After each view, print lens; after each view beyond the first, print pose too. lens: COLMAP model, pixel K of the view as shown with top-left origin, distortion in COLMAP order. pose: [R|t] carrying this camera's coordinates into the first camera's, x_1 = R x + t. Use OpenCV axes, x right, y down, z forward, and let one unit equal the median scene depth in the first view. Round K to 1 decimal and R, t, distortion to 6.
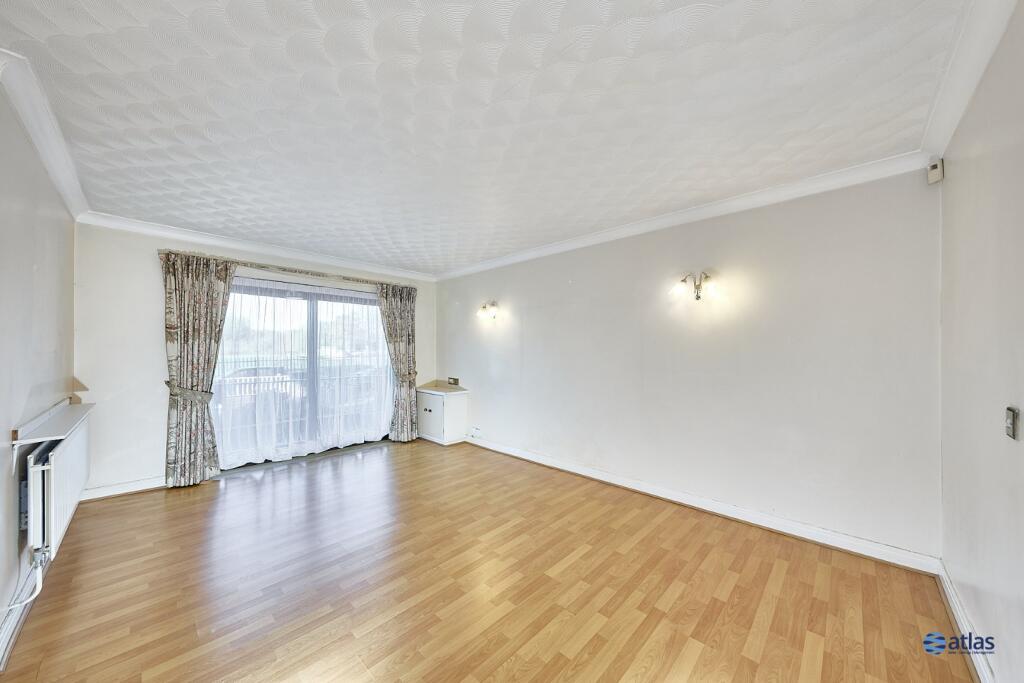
lens RADIAL K [[353.7, 0, 508.8], [0, 353.7, 350.7], [0, 0, 1]] dist [0.000945, -0.000183]
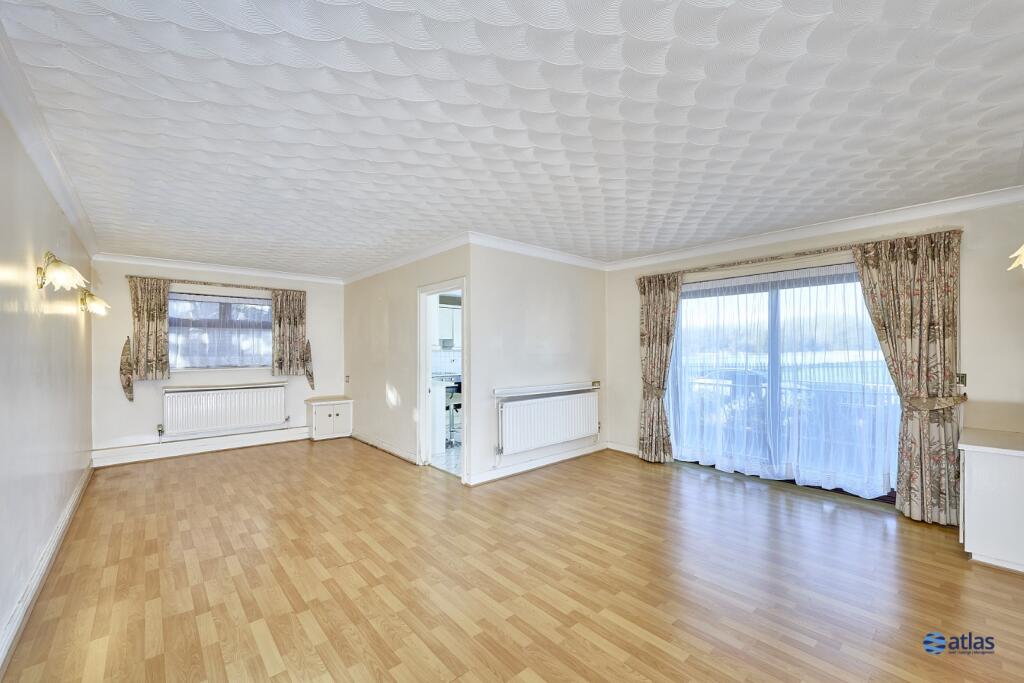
lens RADIAL K [[408.1, 0, 509.9], [0, 408.1, 344.7], [0, 0, 1]] dist [-0.000665, 0.000078]
pose [[-0.074410, -0.014232, -0.997126, 0.455536], [0.004660, 0.999882, -0.014619, -0.007701], [0.997217, -0.005735, -0.074335, 0.499230]]
